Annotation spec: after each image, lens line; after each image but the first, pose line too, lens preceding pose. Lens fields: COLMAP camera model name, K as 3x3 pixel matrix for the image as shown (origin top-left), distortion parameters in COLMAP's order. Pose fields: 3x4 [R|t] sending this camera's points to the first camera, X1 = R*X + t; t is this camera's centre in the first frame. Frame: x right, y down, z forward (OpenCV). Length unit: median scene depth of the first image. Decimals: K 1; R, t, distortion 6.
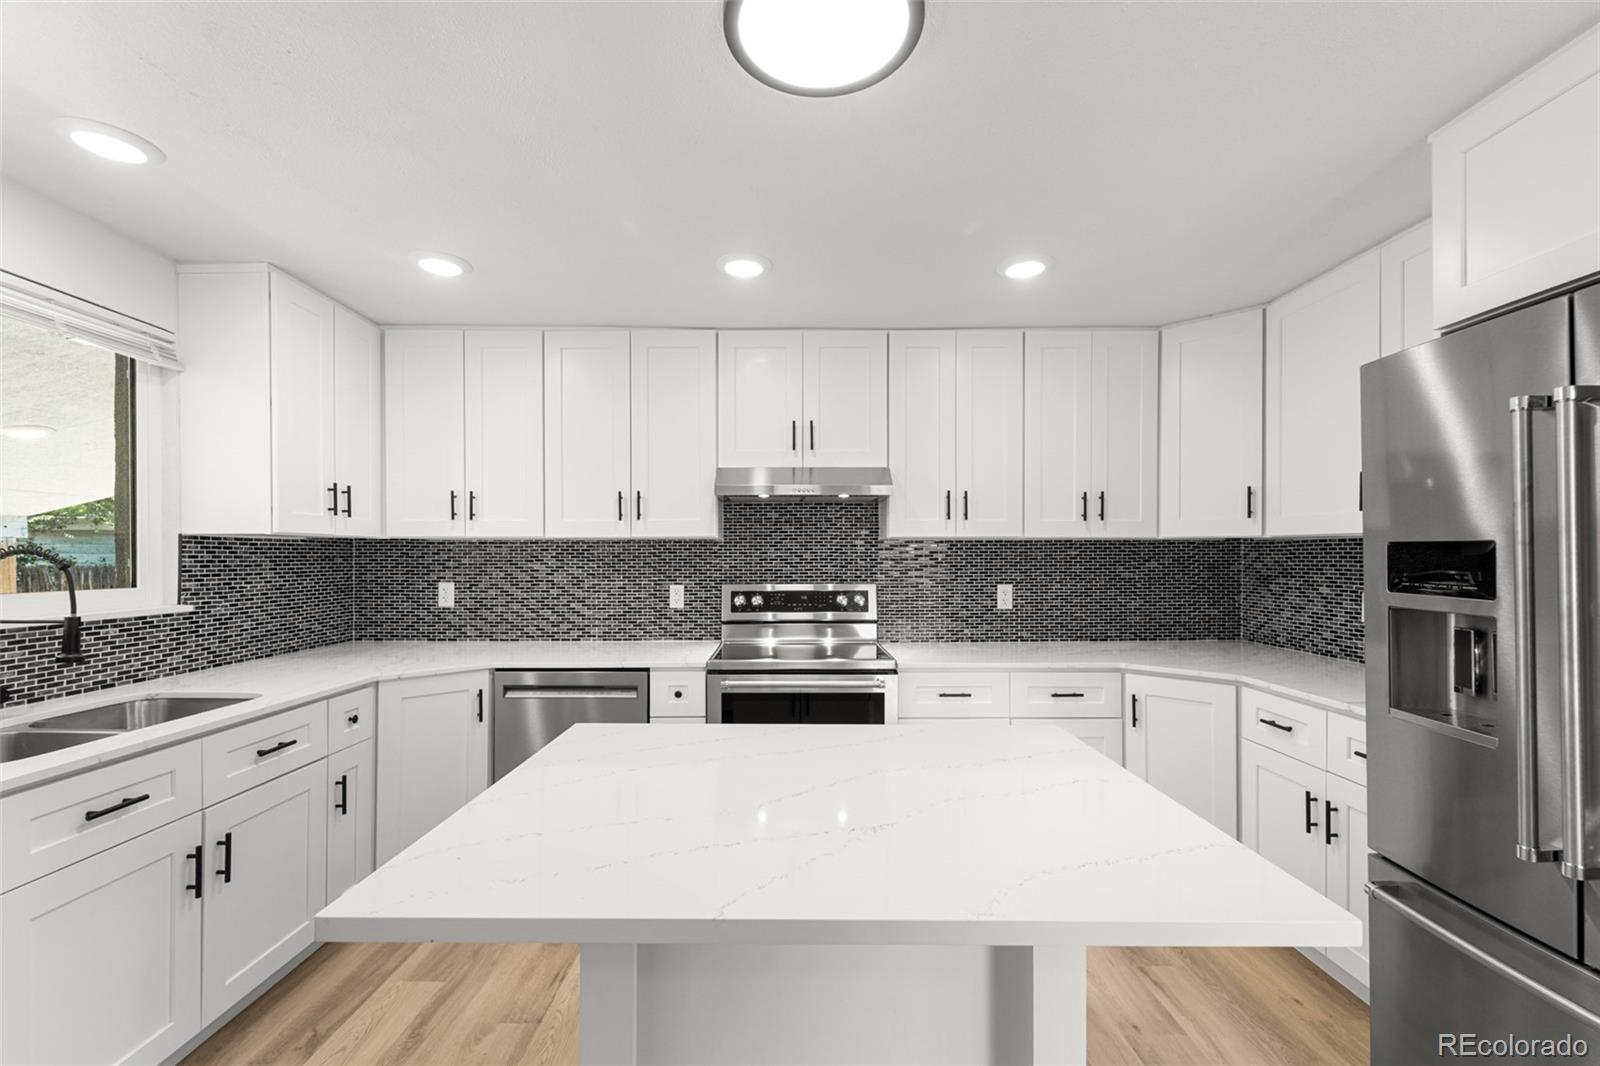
lens RADIAL K [[664.1, 0, 805.8], [0, 664.1, 561.1], [0, 0, 1]] dist [0.007087, -0.003297]
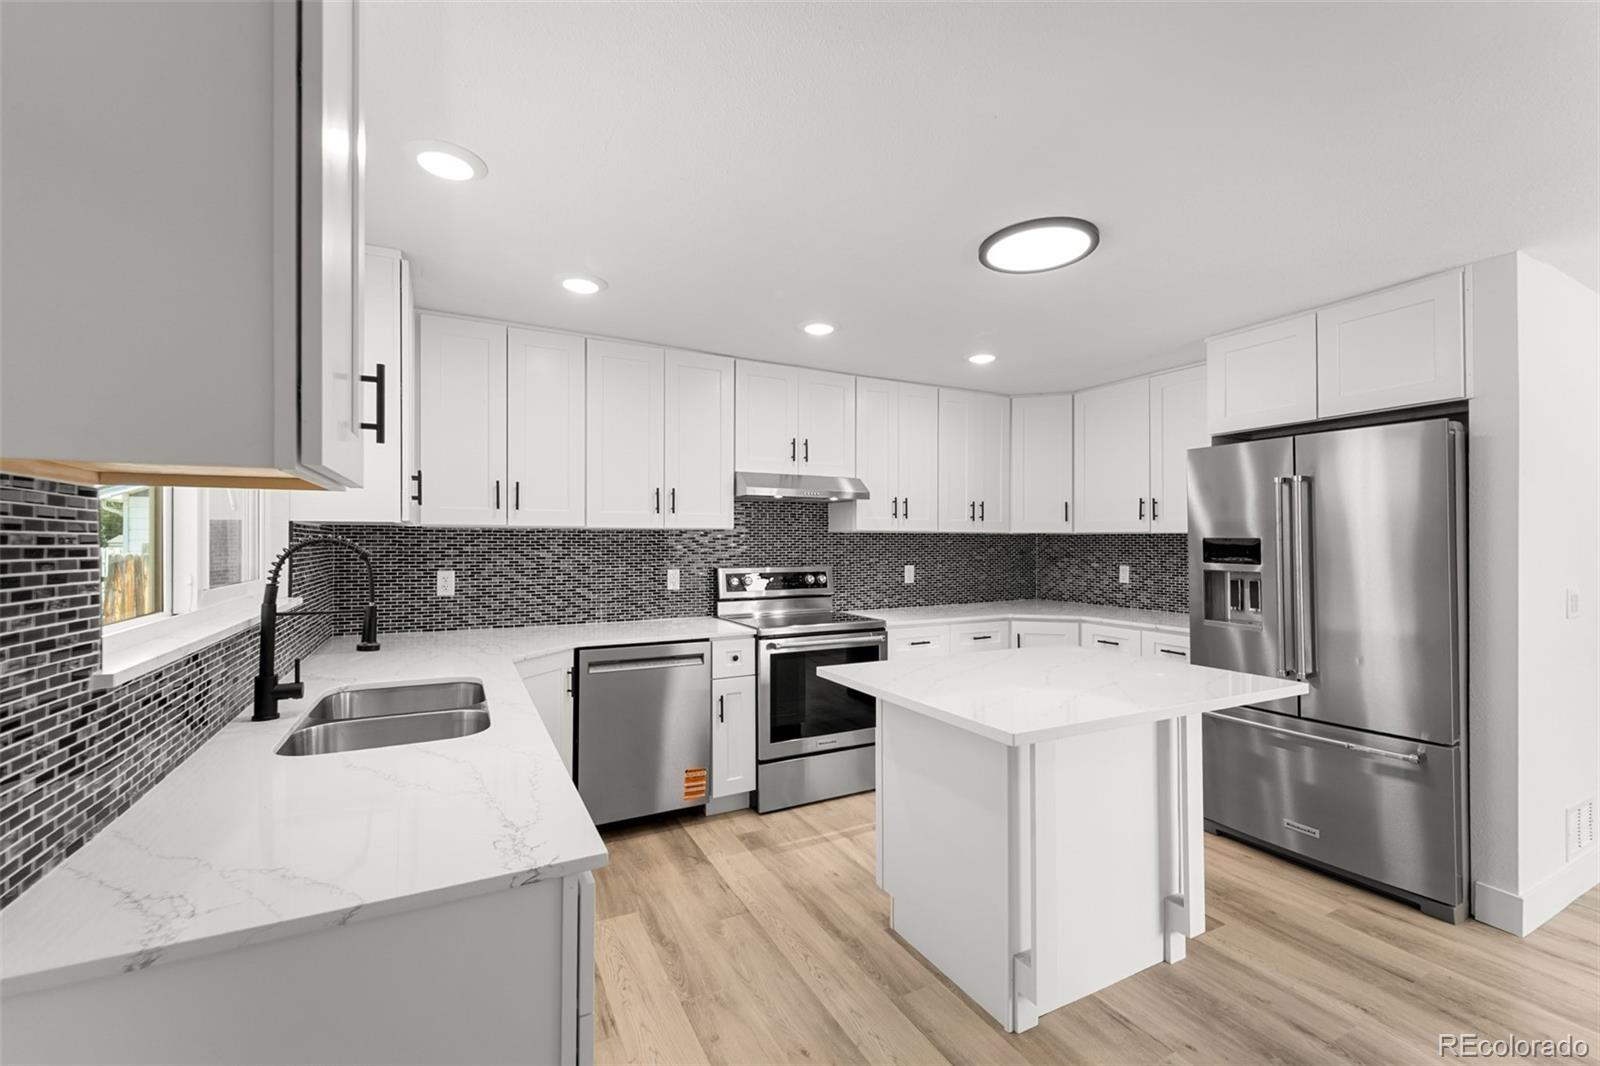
lens RADIAL K [[664.1, 0, 768.0], [0, 664.1, 535.6], [0, 0, 1]] dist [0.007087, -0.003297]
pose [[0.893317, 0.006839, 0.449374, -0.619126], [0.002809, 0.999780, -0.020801, 0.001675], [-0.449418, 0.019844, 0.893101, -0.106955]]
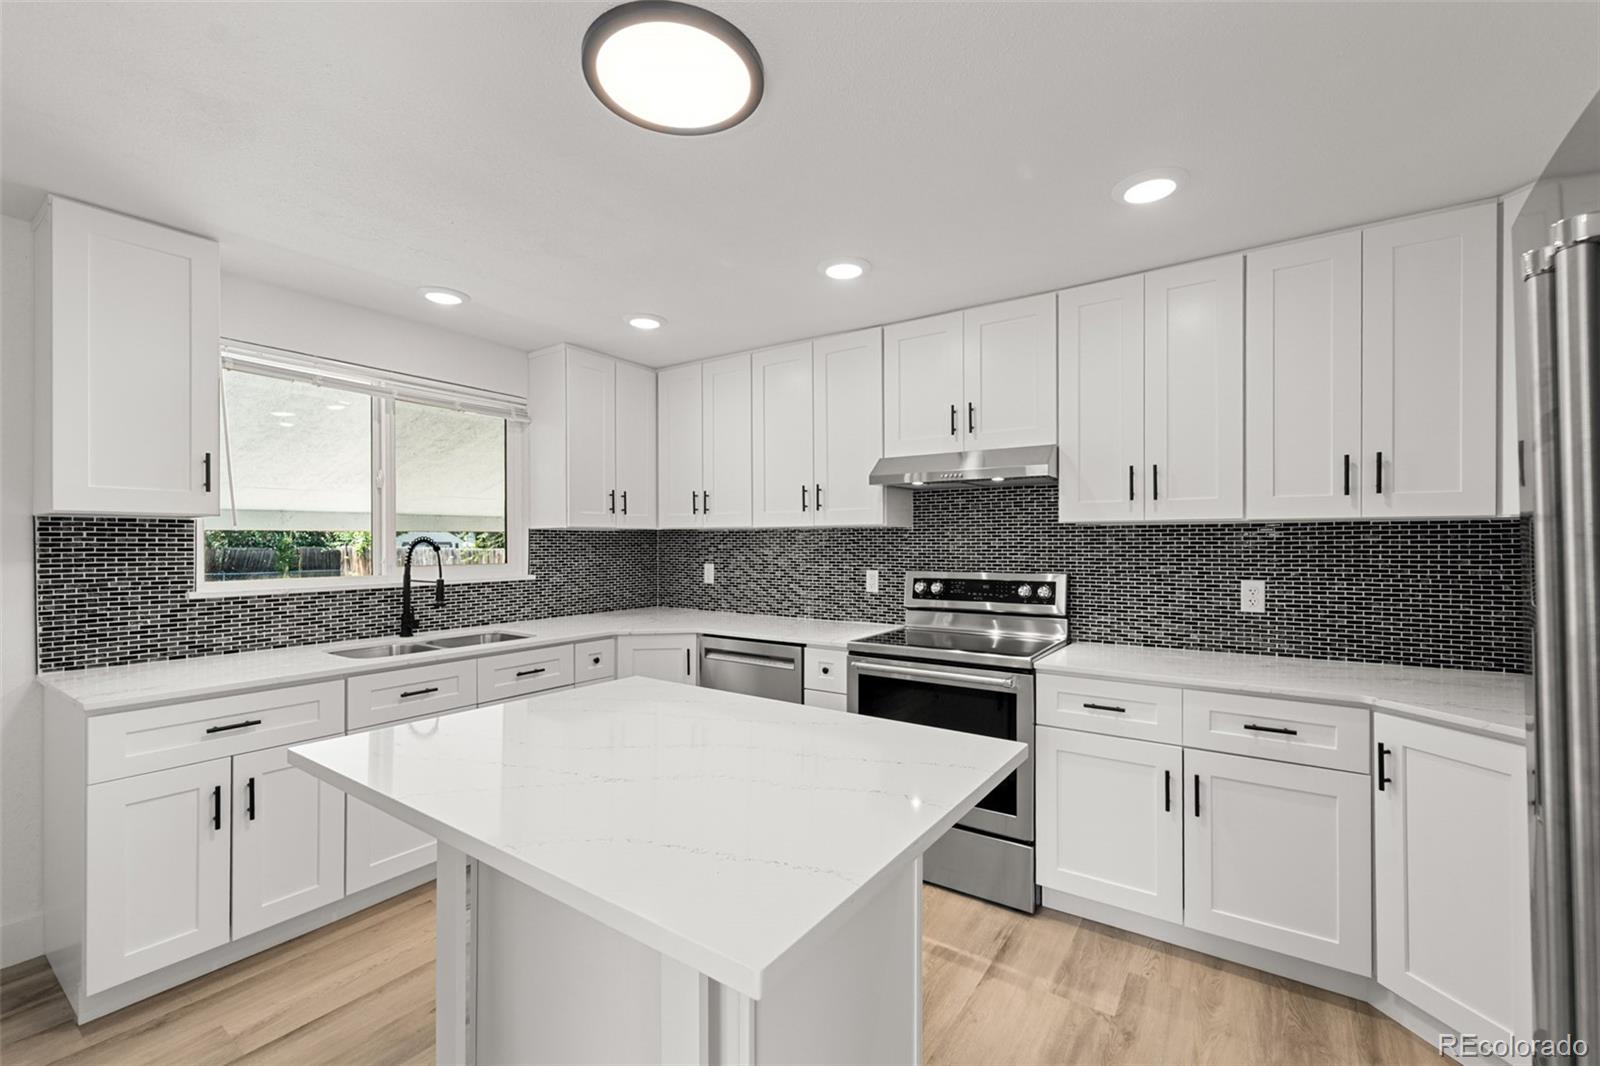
lens RADIAL K [[664.1, 0, 784.1], [0, 664.1, 541.9], [0, 0, 1]] dist [0.007087, -0.003297]
pose [[0.822402, 0.000298, -0.568907, 0.319590], [-0.003867, 0.999980, -0.005066, -0.003721], [0.568894, 0.006366, 0.822386, 0.056927]]
